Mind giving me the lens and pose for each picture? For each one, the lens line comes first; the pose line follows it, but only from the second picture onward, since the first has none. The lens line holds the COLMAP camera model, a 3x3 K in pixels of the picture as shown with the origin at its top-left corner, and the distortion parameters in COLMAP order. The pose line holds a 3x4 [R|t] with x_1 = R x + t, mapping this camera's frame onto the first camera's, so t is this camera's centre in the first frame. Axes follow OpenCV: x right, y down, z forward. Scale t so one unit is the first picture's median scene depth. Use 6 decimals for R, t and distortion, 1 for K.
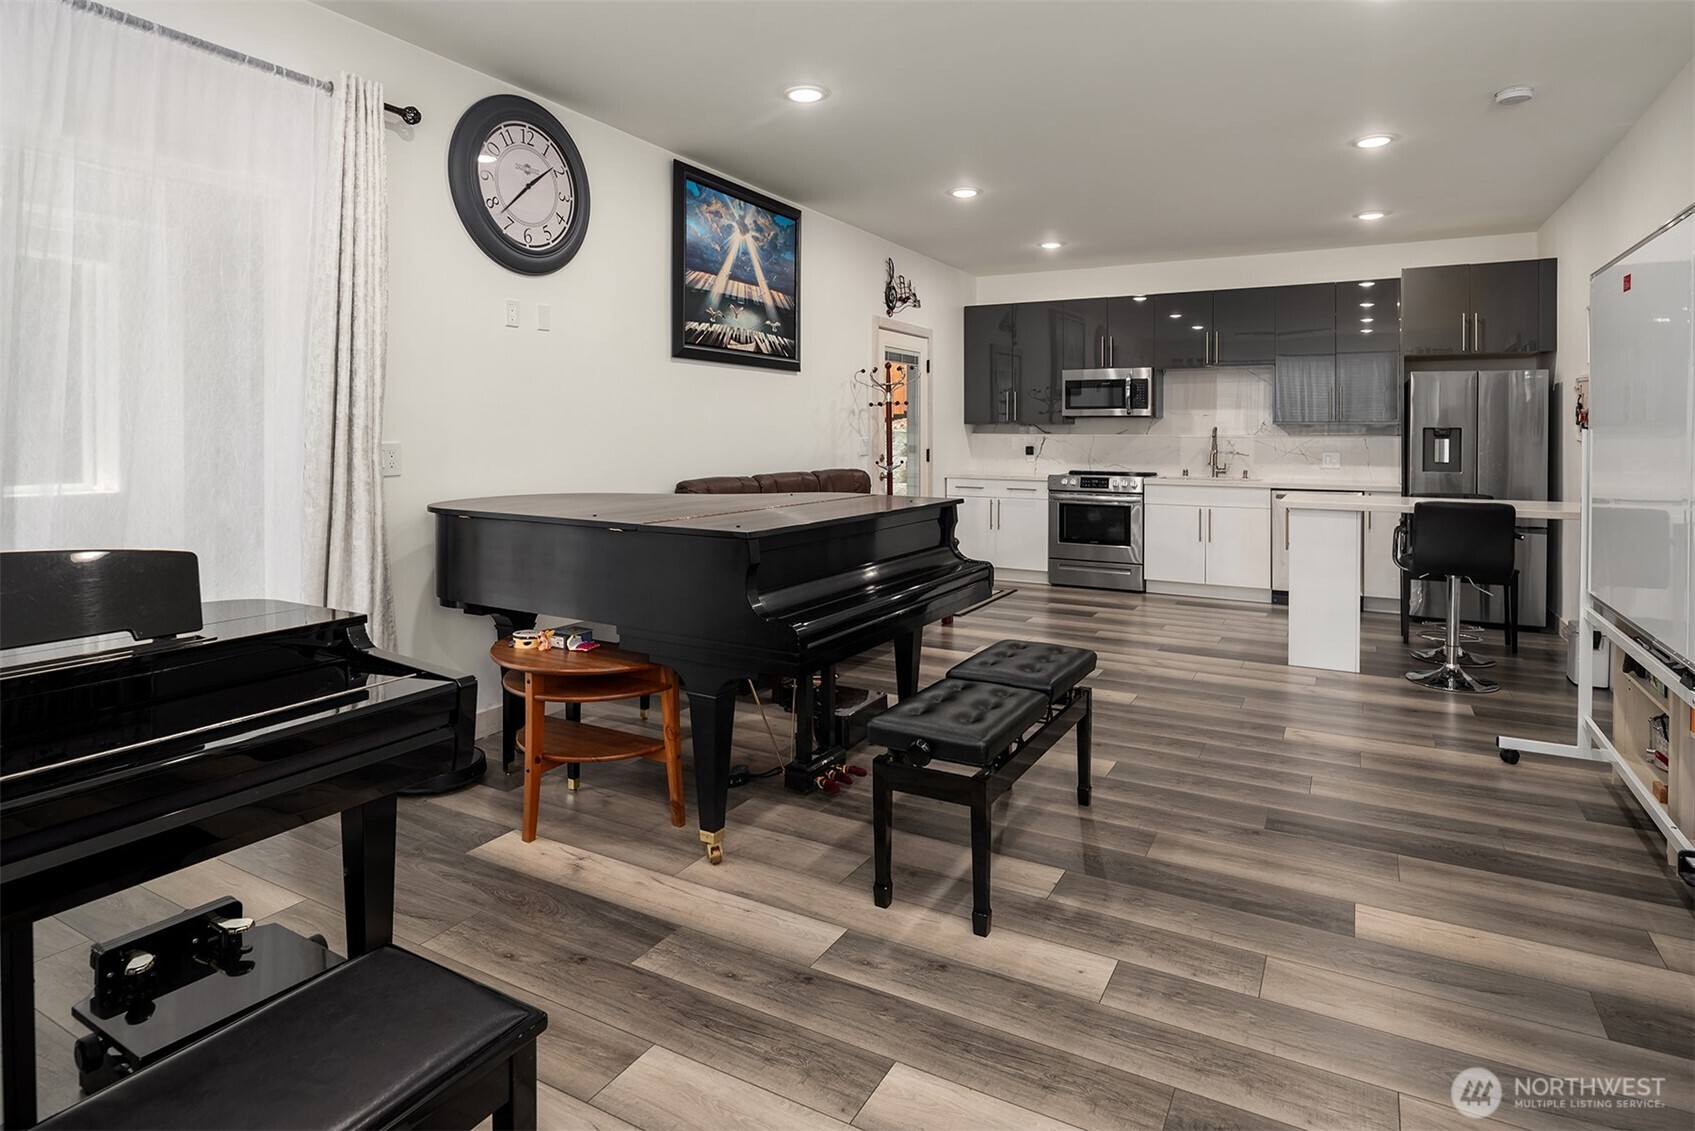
lens RADIAL K [[939.8, 0, 846.7], [0, 939.8, 414.9], [0, 0, 1]] dist [0.033041, -0.000548]
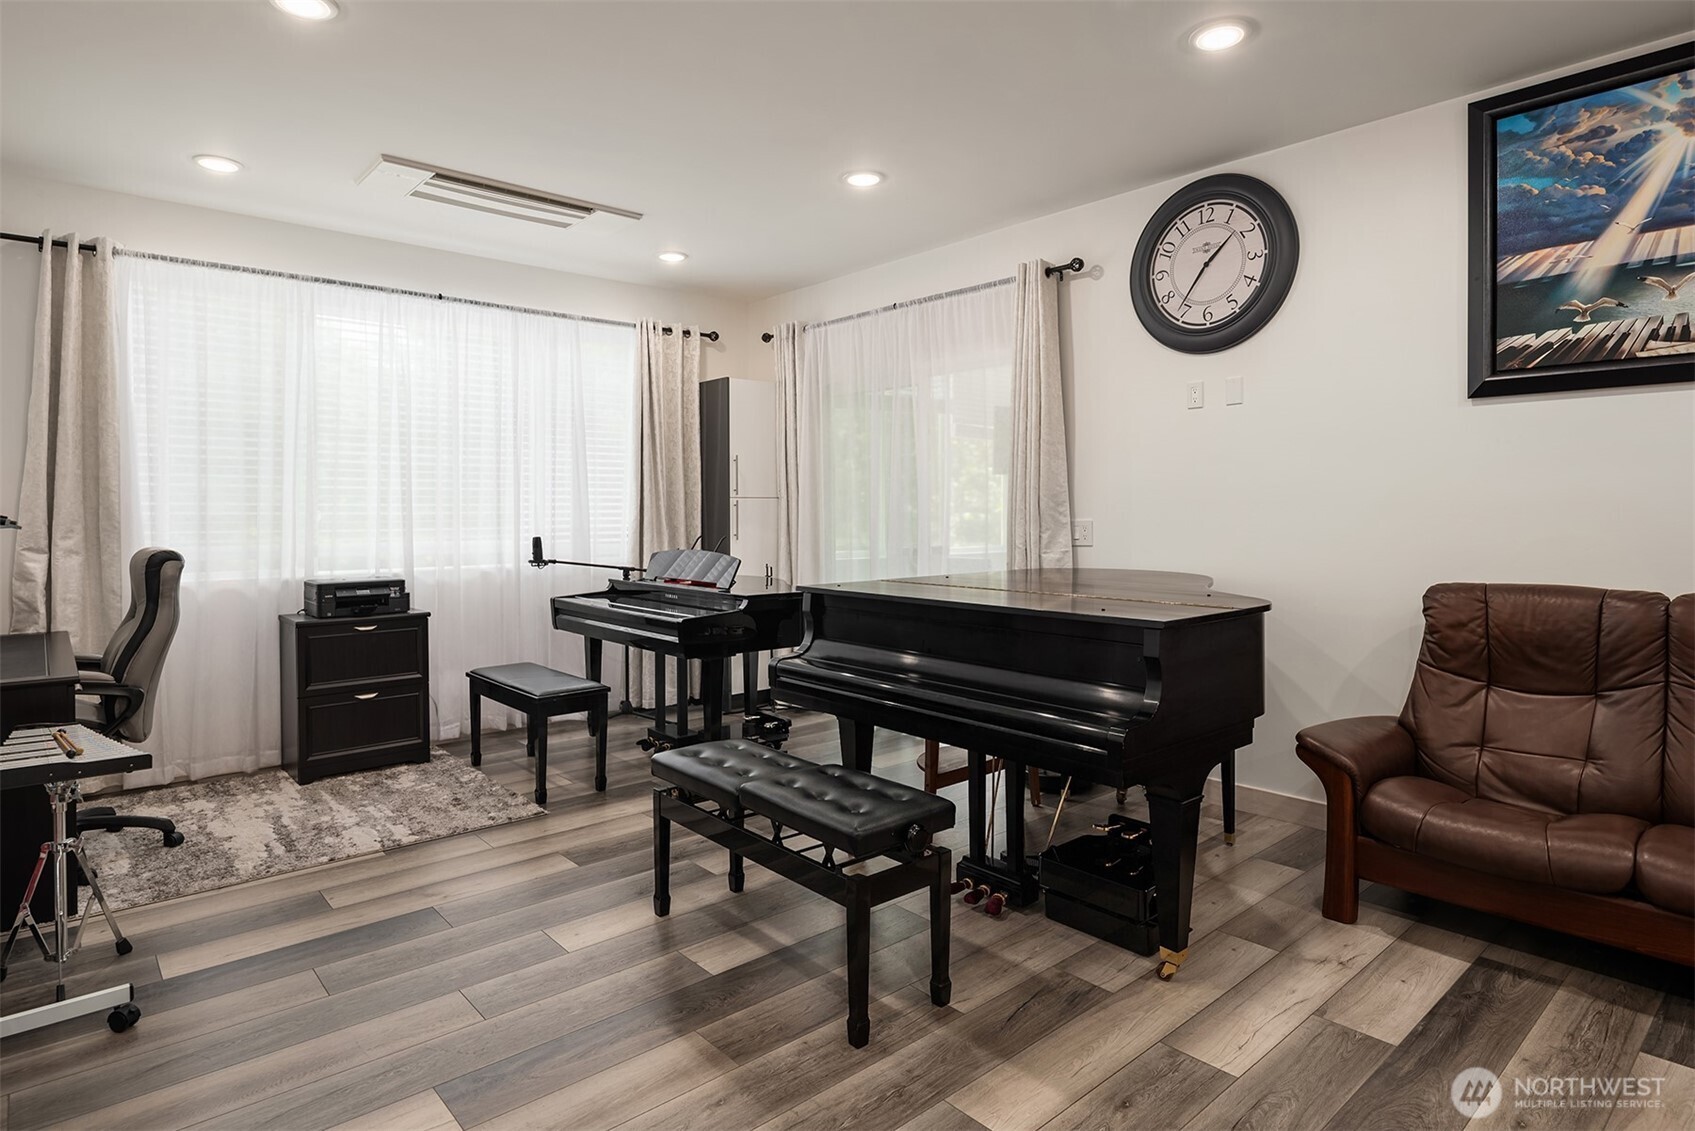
lens RADIAL K [[925.5, 0, 843.6], [0, 925.5, 498.1], [0, 0, 1]] dist [-0.001660, -0.003175]
pose [[-0.343889, -0.019320, -0.938811, 0.571274], [0.014483, 0.999560, -0.025875, 0.019557], [0.938898, -0.022495, -0.343458, 0.785248]]
